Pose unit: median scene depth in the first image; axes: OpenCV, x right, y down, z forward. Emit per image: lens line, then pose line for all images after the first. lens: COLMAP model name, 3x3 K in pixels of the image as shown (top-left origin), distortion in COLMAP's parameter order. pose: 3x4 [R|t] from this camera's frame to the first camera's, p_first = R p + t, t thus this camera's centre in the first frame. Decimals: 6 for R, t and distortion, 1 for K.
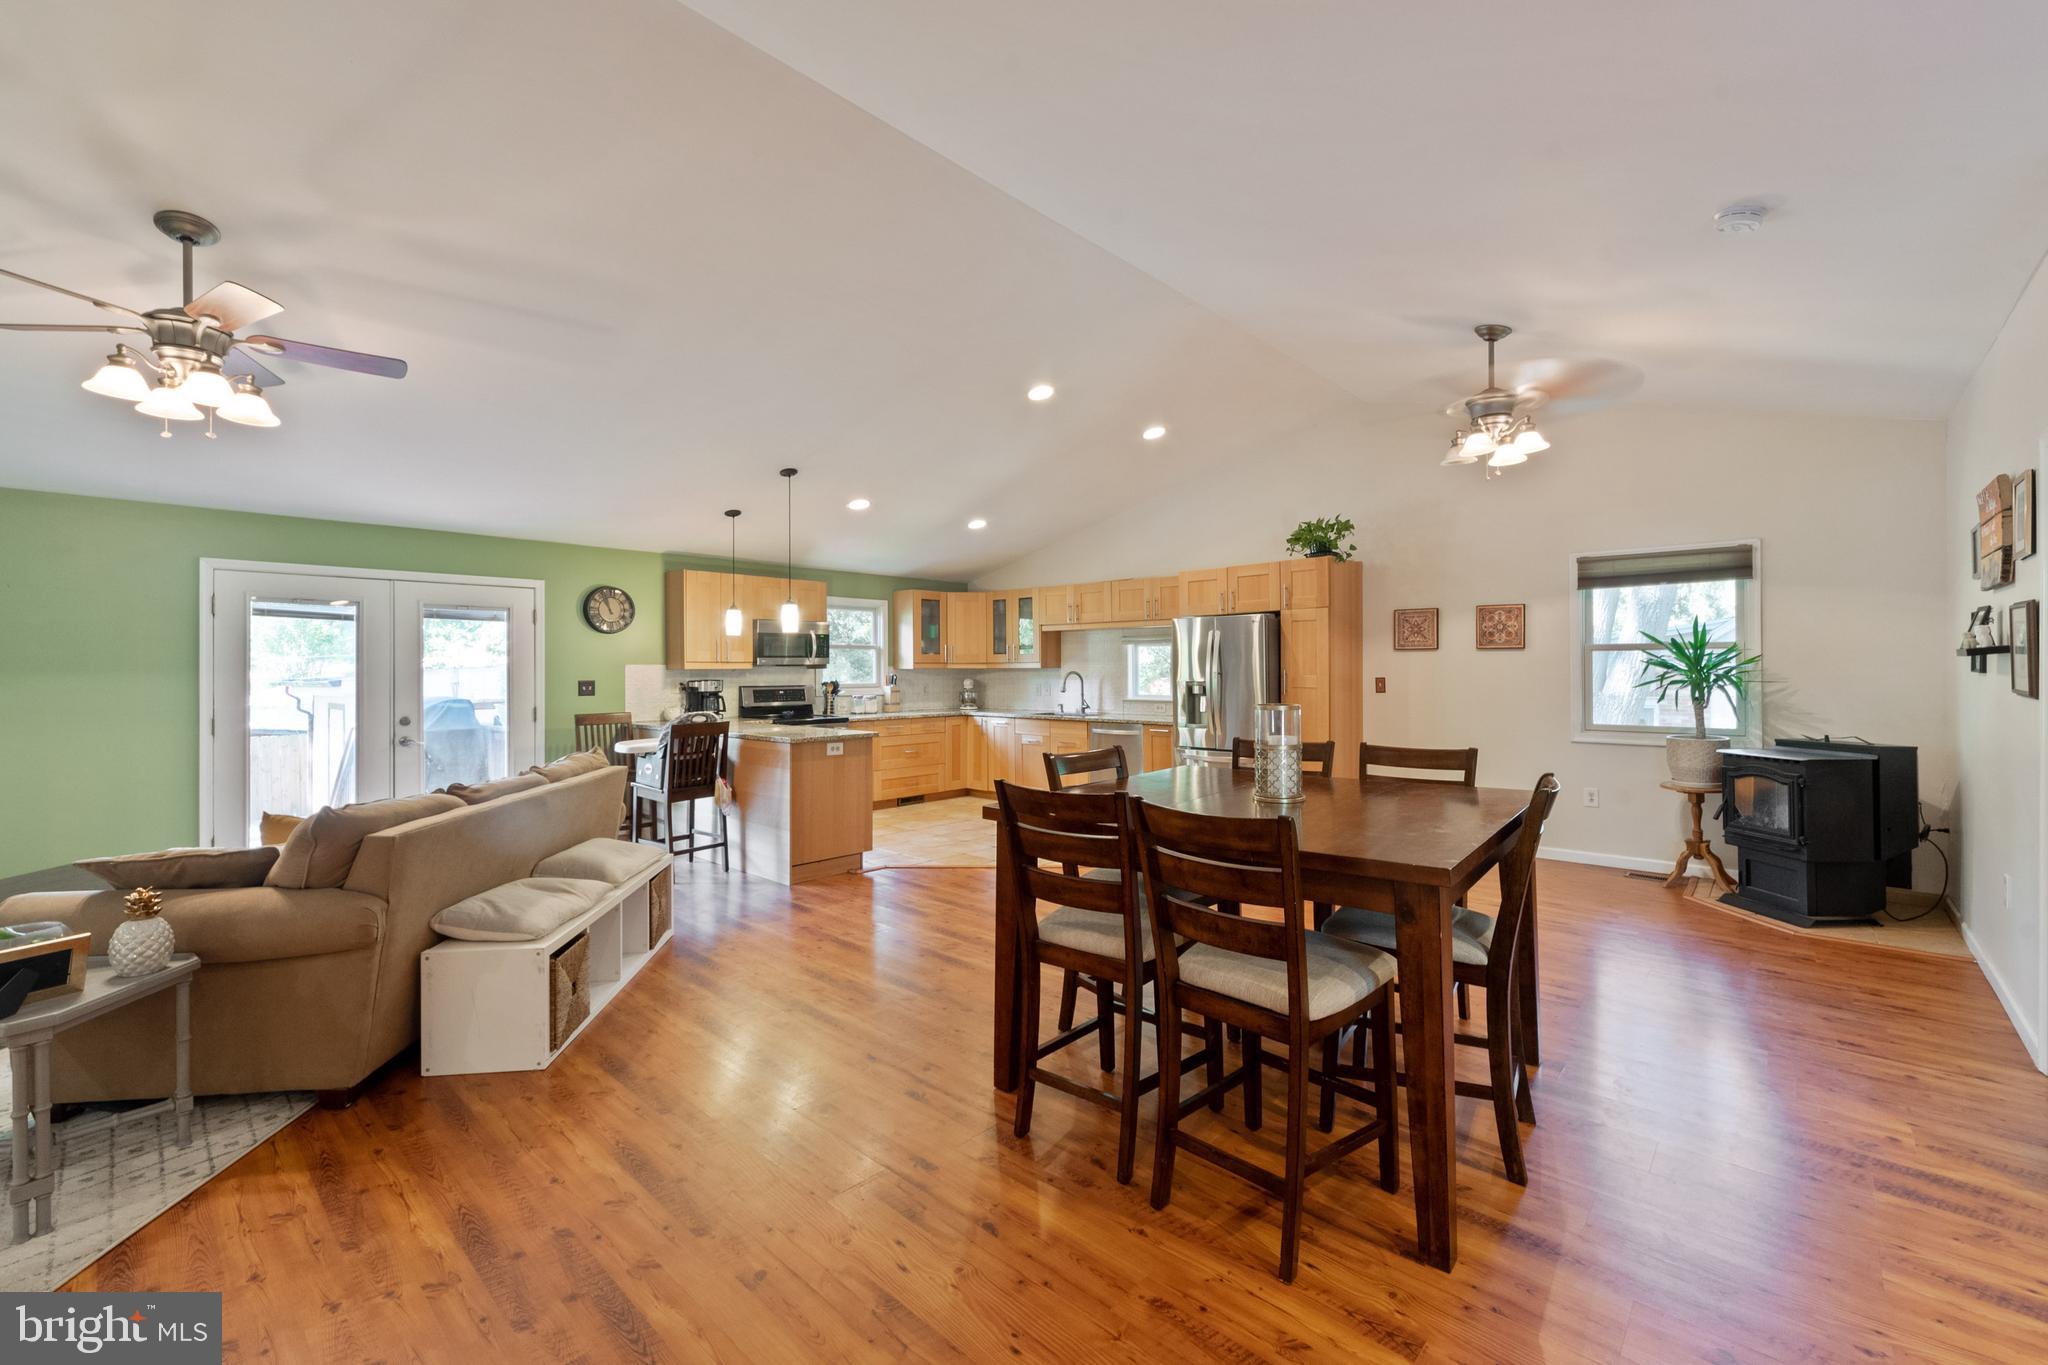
lens RADIAL K [[848.3, 0, 1024.5], [0, 848.3, 663.5], [0, 0, 1]] dist [0.002165, 0.000145]
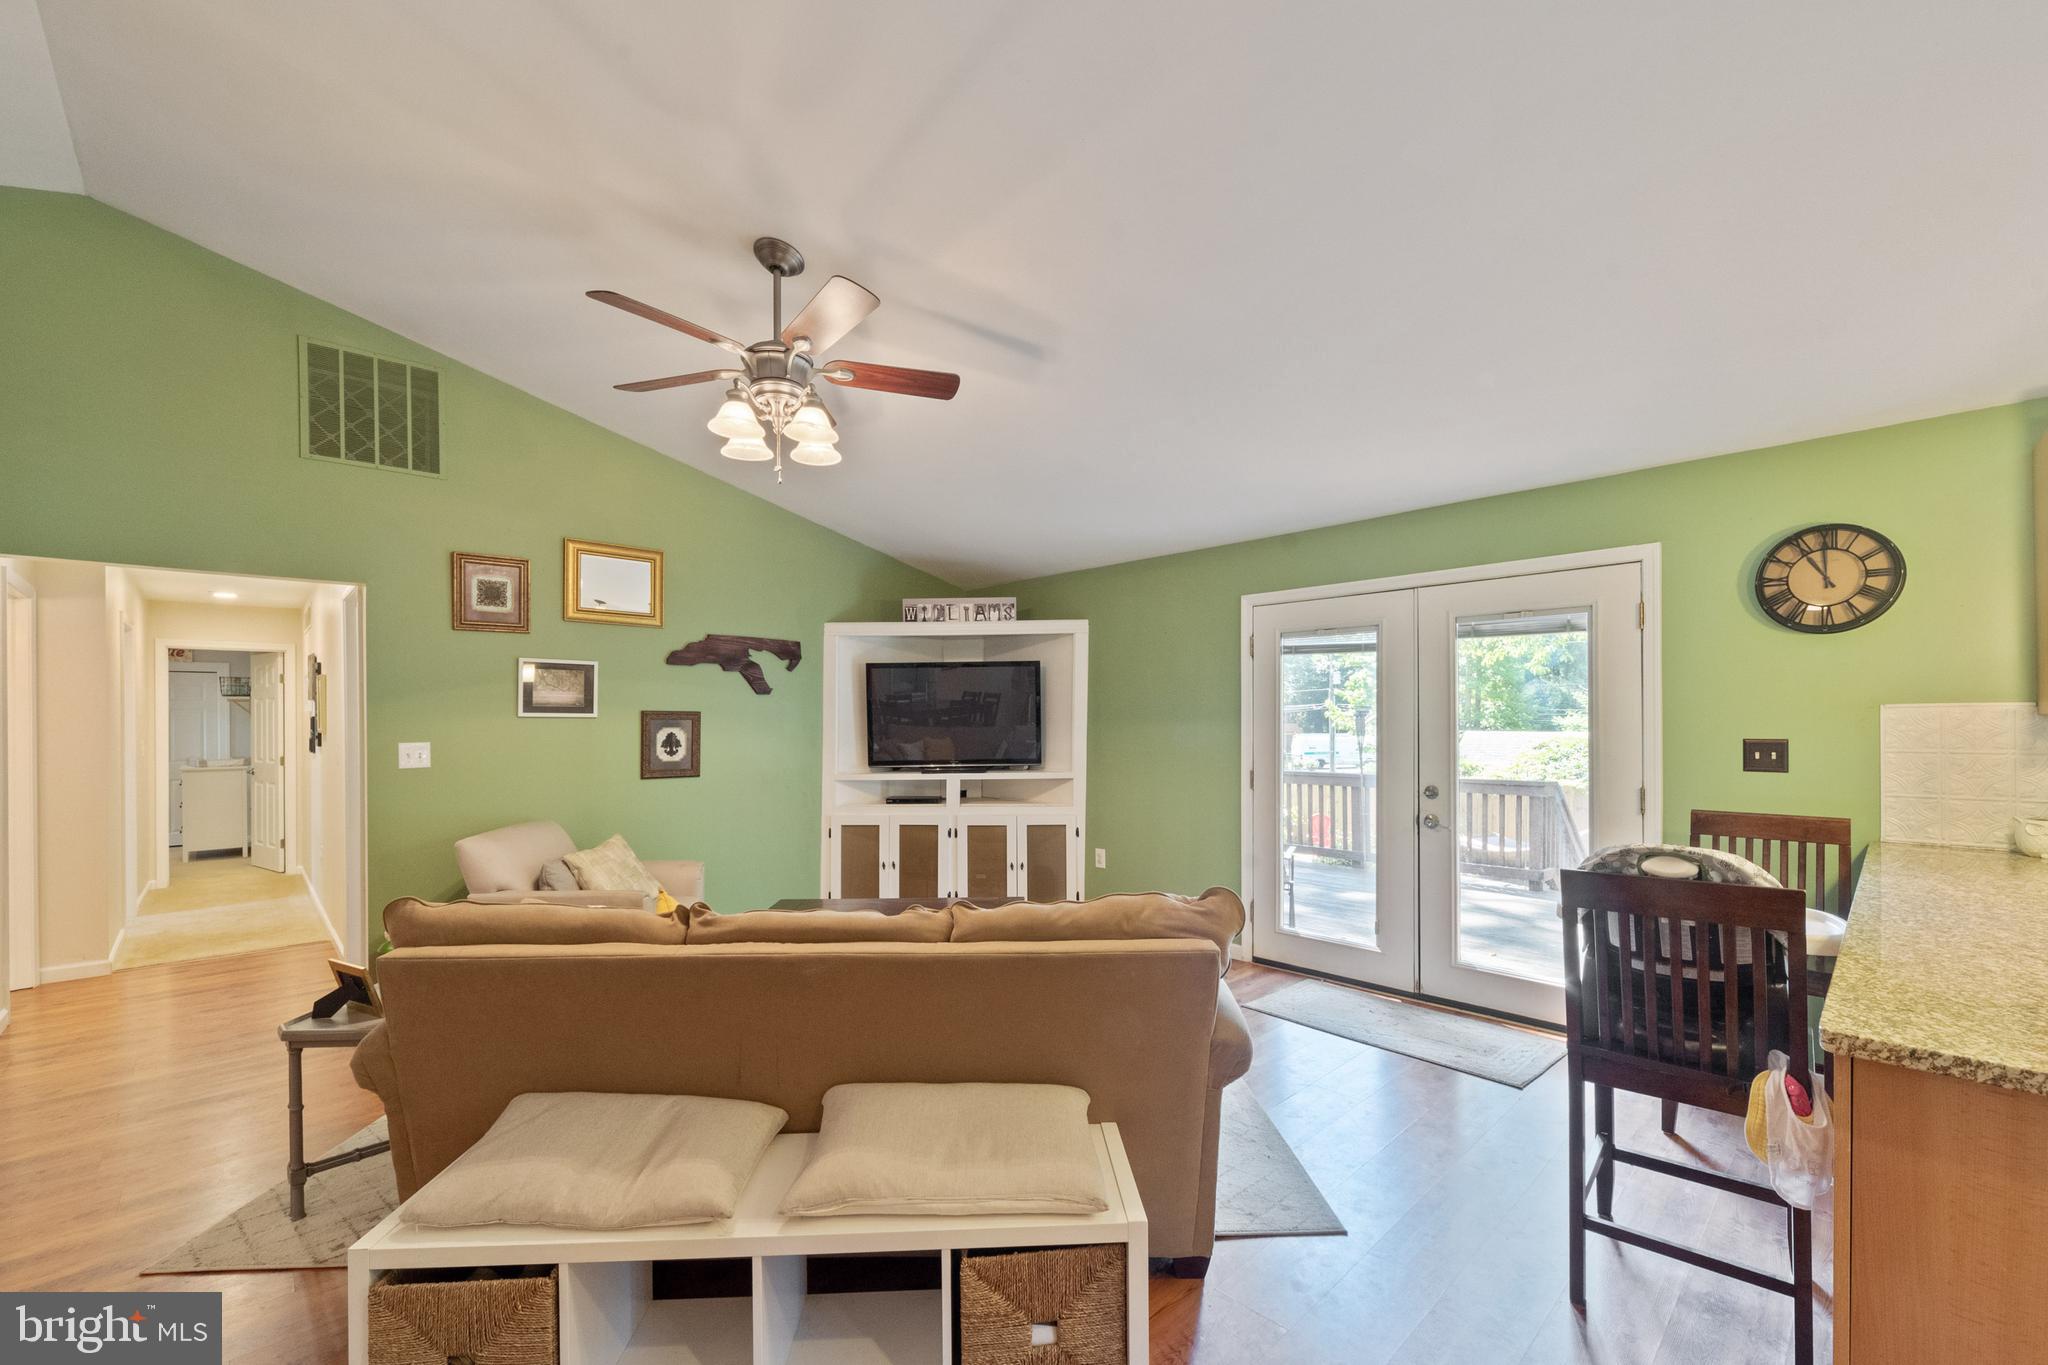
lens RADIAL K [[838.2, 0, 1023.5], [0, 838.2, 723.7], [0, 0, 1]] dist [0.007087, 0.000005]
pose [[-0.064777, 0.009558, -0.997854, -0.028163], [0.012502, 0.999883, 0.008765, 0.002472], [0.997821, -0.011907, -0.064889, 0.610634]]
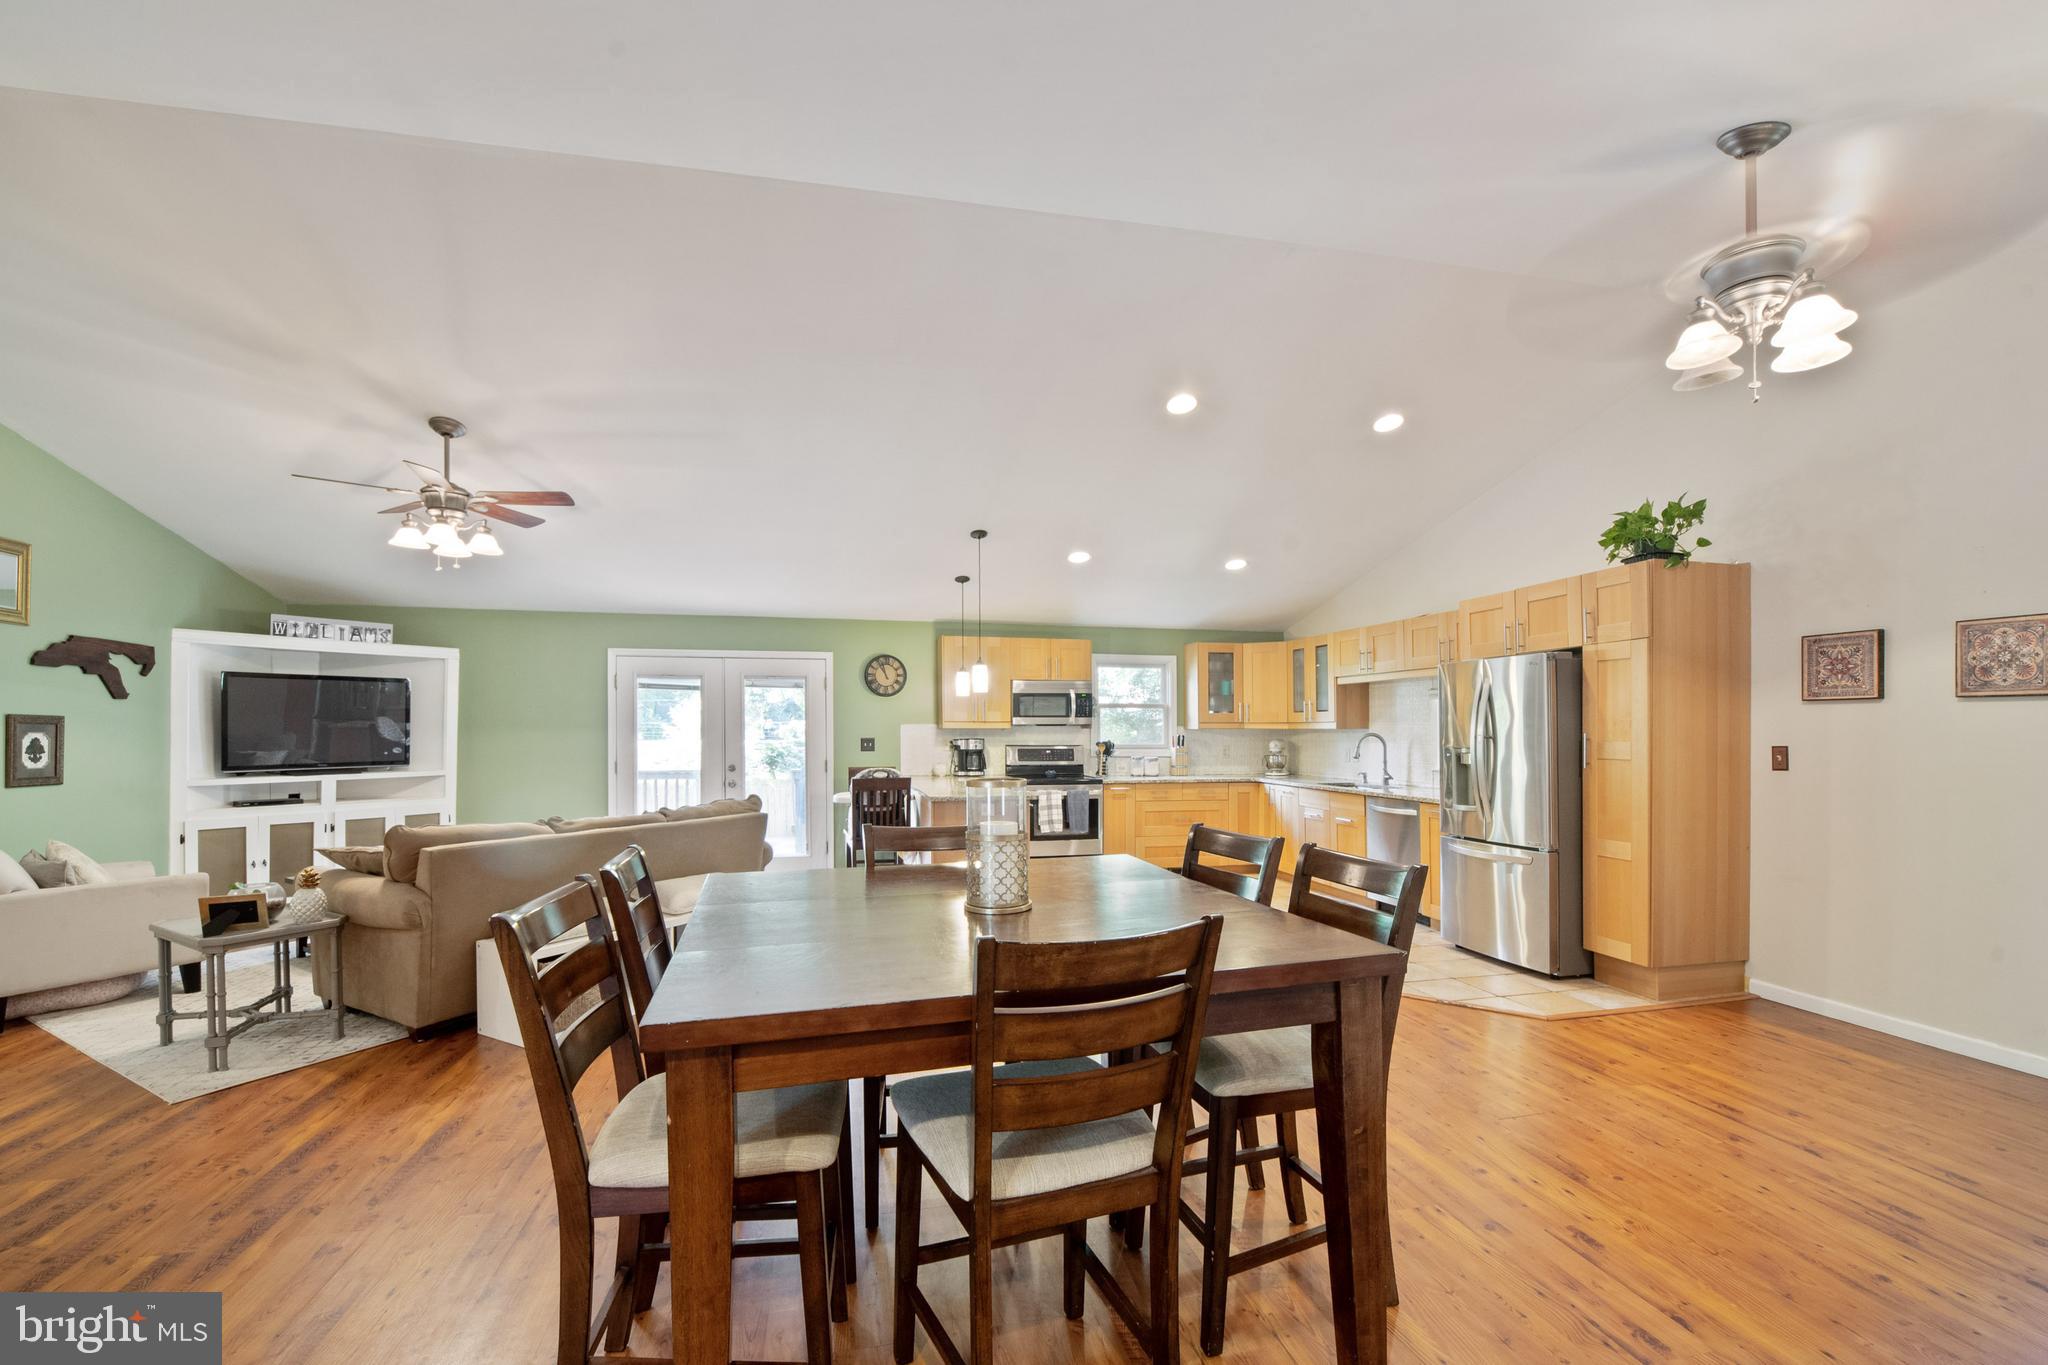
lens RADIAL K [[857.0, 0, 1020.2], [0, 857.0, 732.1], [0, 0, 1]] dist [-0.014551, 0.000040]
pose [[0.819205, 0.006272, -0.573467, 0.309337], [-0.000618, 0.999949, 0.010054, 0.000582], [0.573501, -0.007882, 0.819167, 0.166623]]
